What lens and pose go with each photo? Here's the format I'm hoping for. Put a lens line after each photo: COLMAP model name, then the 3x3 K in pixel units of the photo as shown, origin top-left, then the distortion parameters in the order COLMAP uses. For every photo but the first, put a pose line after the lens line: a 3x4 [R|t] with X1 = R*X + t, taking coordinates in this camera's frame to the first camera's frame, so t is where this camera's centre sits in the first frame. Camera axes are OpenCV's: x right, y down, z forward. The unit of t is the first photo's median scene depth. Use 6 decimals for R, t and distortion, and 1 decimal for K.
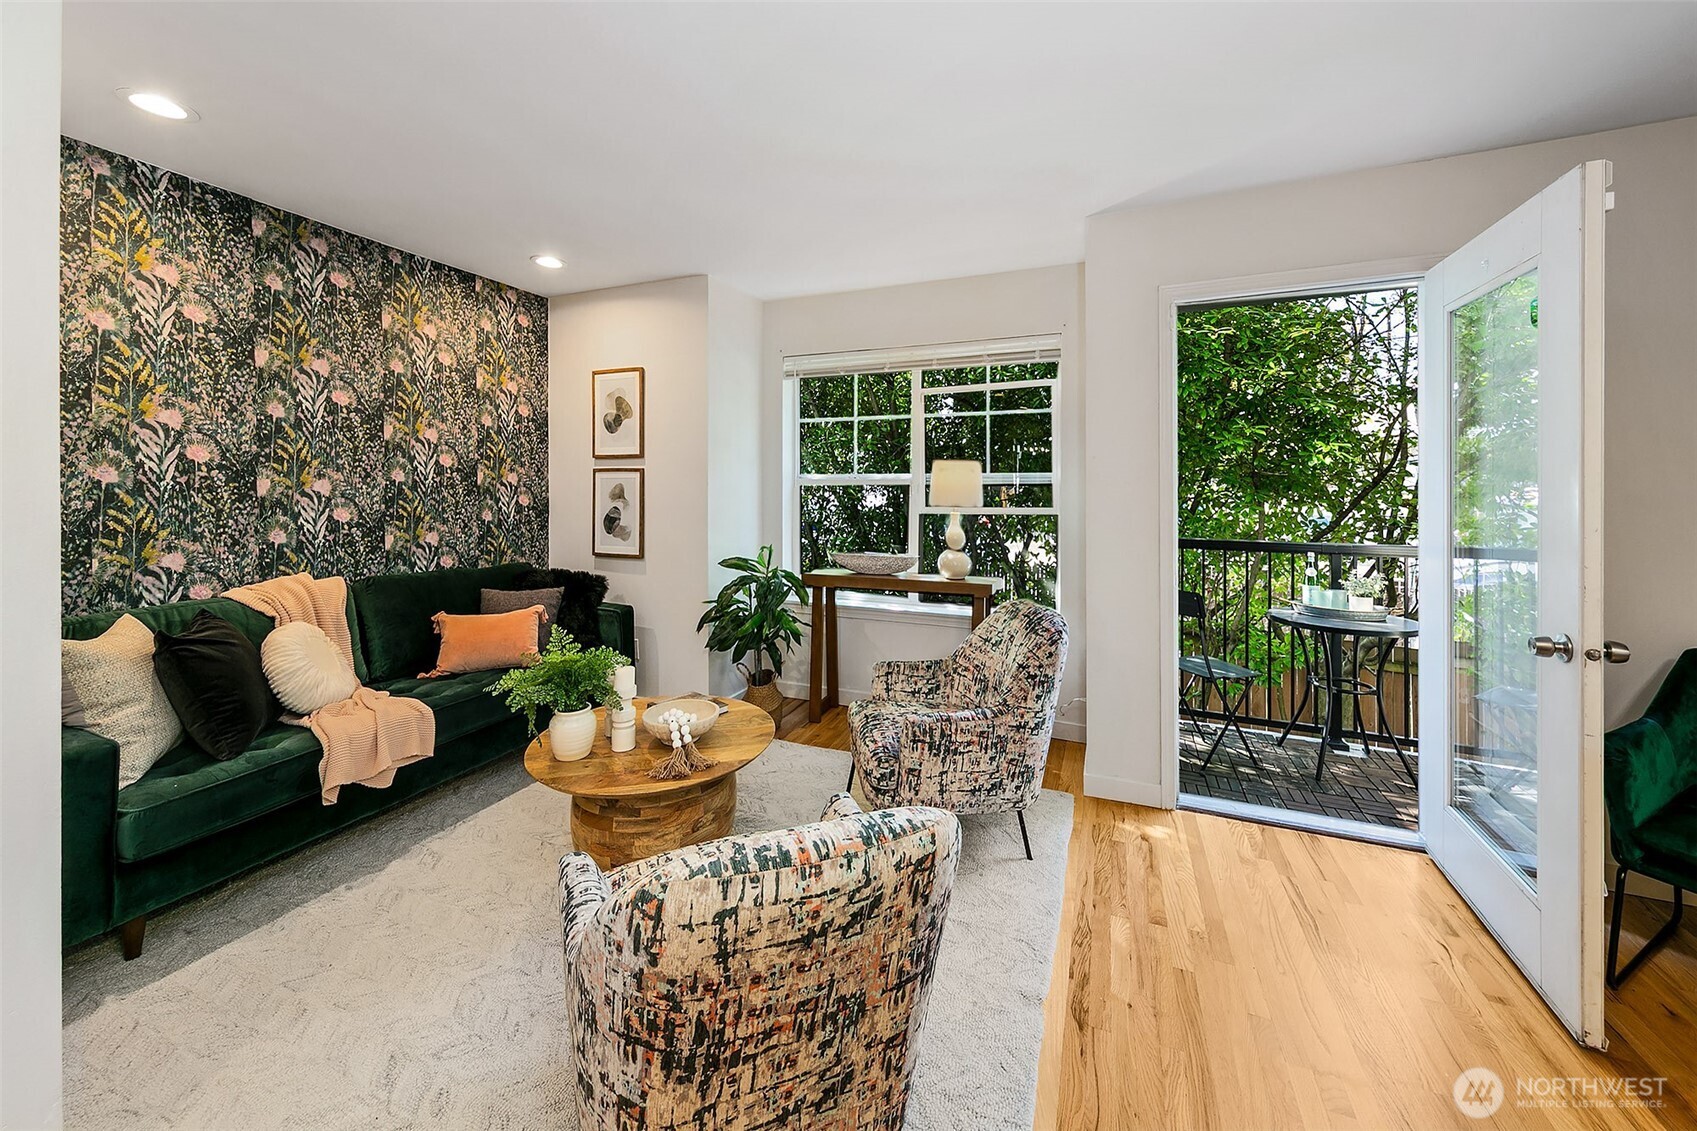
lens RADIAL K [[618.7, 0, 832.6], [0, 618.7, 487.1], [0, 0, 1]] dist [0.004869, 0.002907]
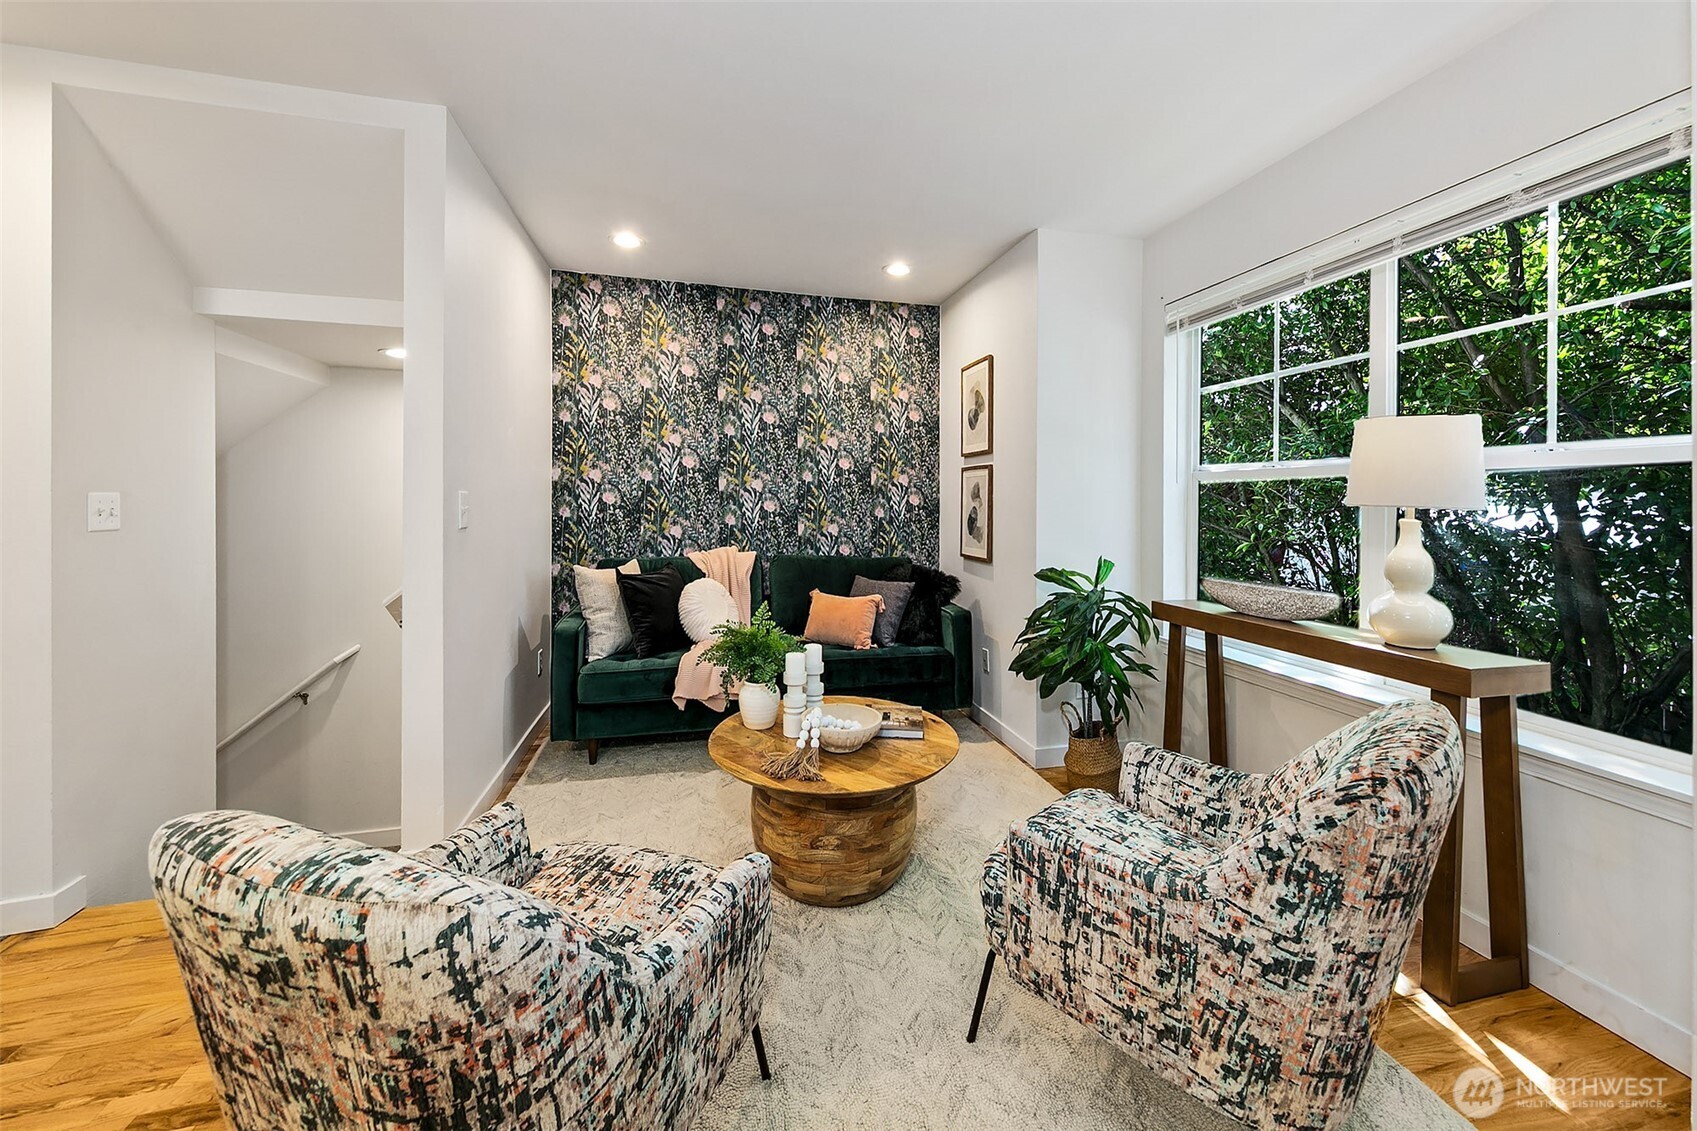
lens RADIAL K [[618.7, 0, 862.9], [0, 618.7, 504.7], [0, 0, 1]] dist [0.004869, 0.002907]
pose [[0.605125, 0.006073, -0.796107, 0.325653], [-0.012451, 0.999921, -0.001837, 0.035455], [0.796033, 0.011024, 0.605153, 0.310977]]
